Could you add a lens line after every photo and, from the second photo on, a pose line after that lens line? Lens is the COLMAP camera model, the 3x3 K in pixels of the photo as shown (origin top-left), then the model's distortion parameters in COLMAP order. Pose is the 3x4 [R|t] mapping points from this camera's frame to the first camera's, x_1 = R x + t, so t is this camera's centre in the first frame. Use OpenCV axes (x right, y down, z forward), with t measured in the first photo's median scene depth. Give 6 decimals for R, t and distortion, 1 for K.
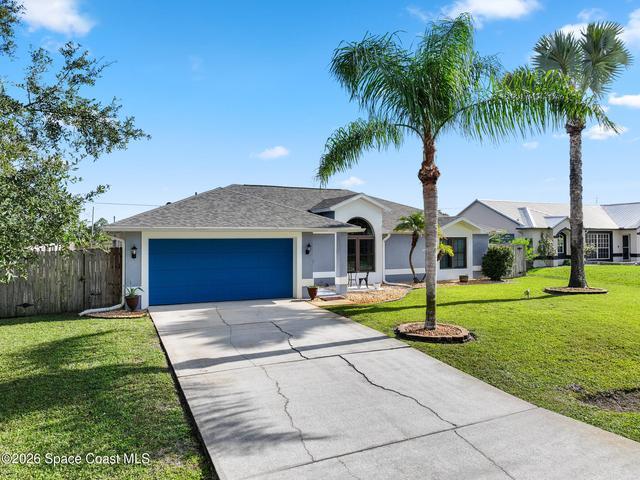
lens RADIAL K [[449.4, 0, 321.2], [0, 449.4, 239.9], [0, 0, 1]] dist [-0.000749, 0.012463]
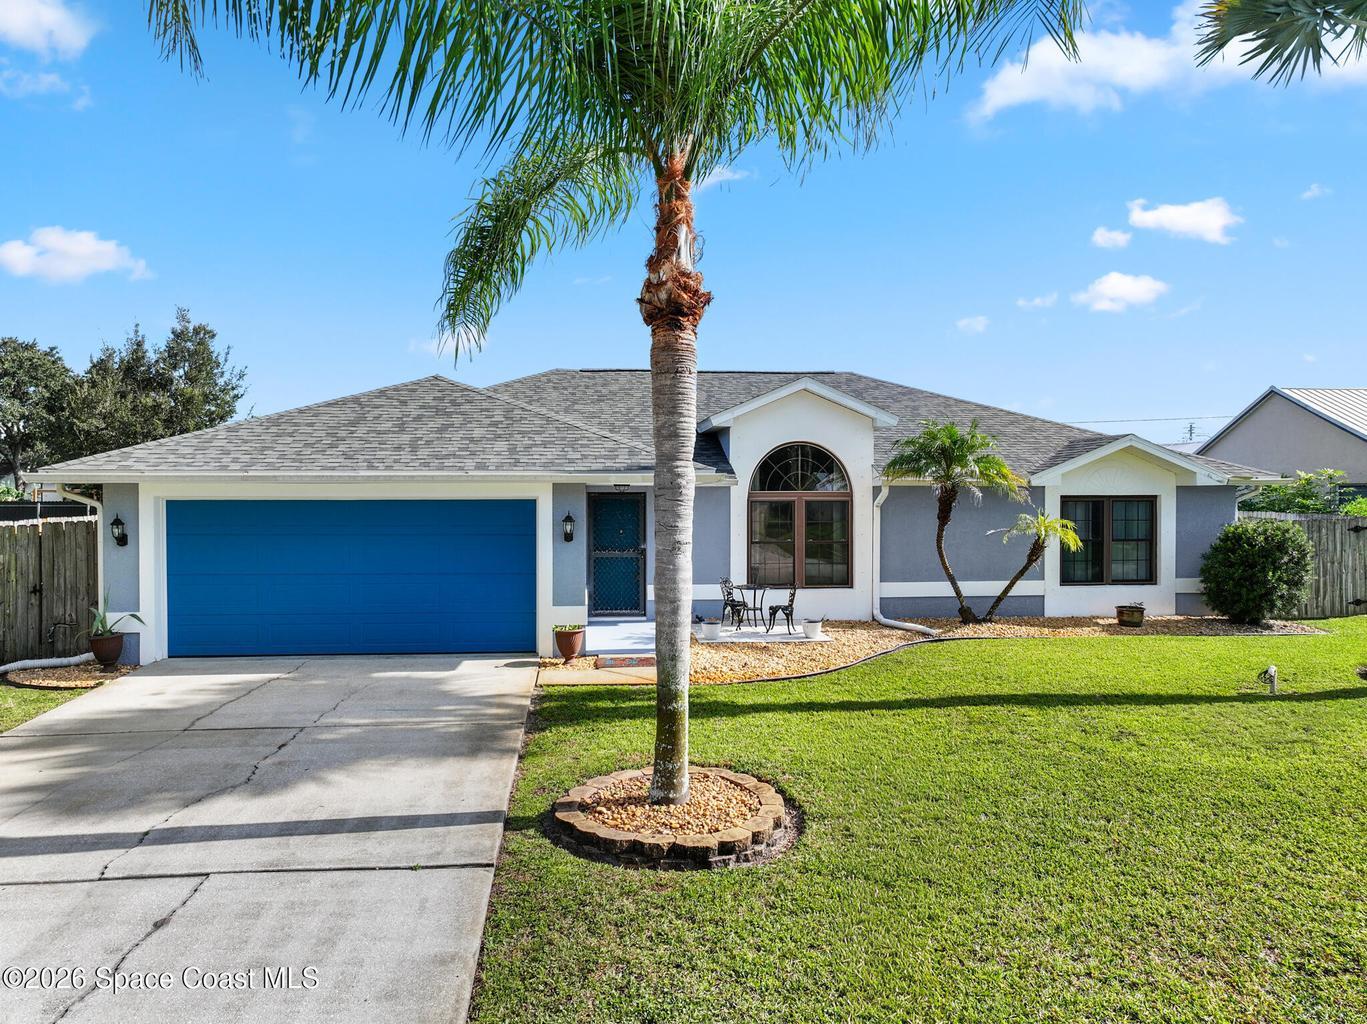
lens RADIAL K [[959.9, 0, 686.1], [0, 959.9, 511.9], [0, 0, 1]] dist [-0.000749, 0.012463]
pose [[0.944017, 0.009258, -0.329766, 0.279605], [-0.003137, 0.999813, 0.019090, -0.007475], [0.329881, -0.016987, 0.943870, 0.228250]]
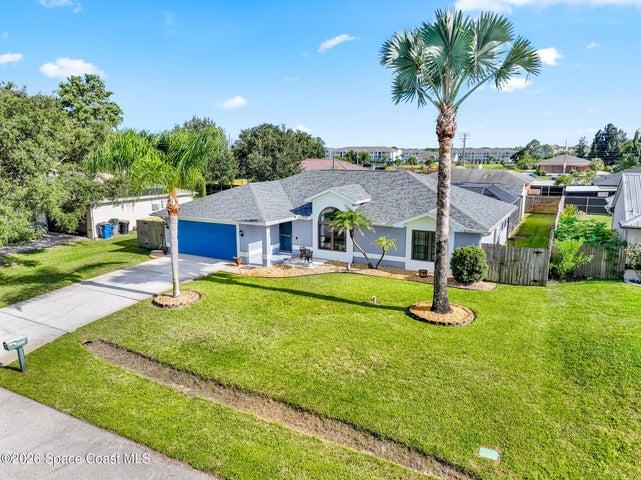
lens RADIAL K [[450.1, 0, 321.7], [0, 450.1, 239.9], [0, 0, 1]] dist [-0.000749, 0.012463]
pose [[0.585132, 0.154945, -0.795998, 1.154064], [-0.003042, 0.981989, 0.188913, -0.211268], [0.810932, -0.108118, 0.575065, 0.281569]]
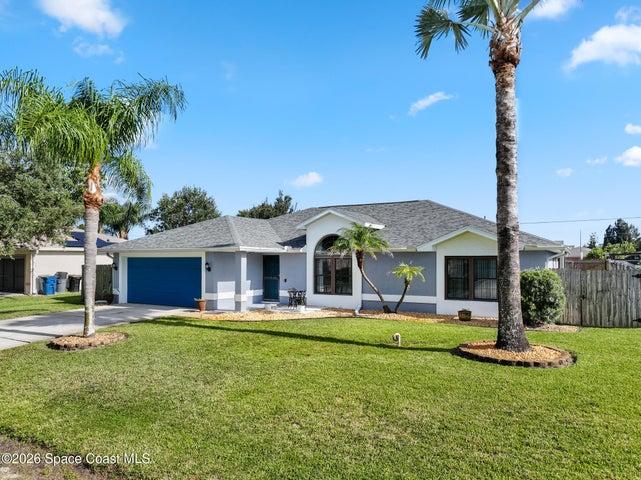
lens RADIAL K [[455.8, 0, 321.5], [0, 455.8, 256.4], [0, 0, 1]] dist [0.001388, 0.006147]
pose [[0.576692, -0.000813, -0.816961, 0.901039], [-0.003368, 0.999989, -0.003373, -0.002276], [0.816955, 0.004696, 0.576683, 0.485818]]
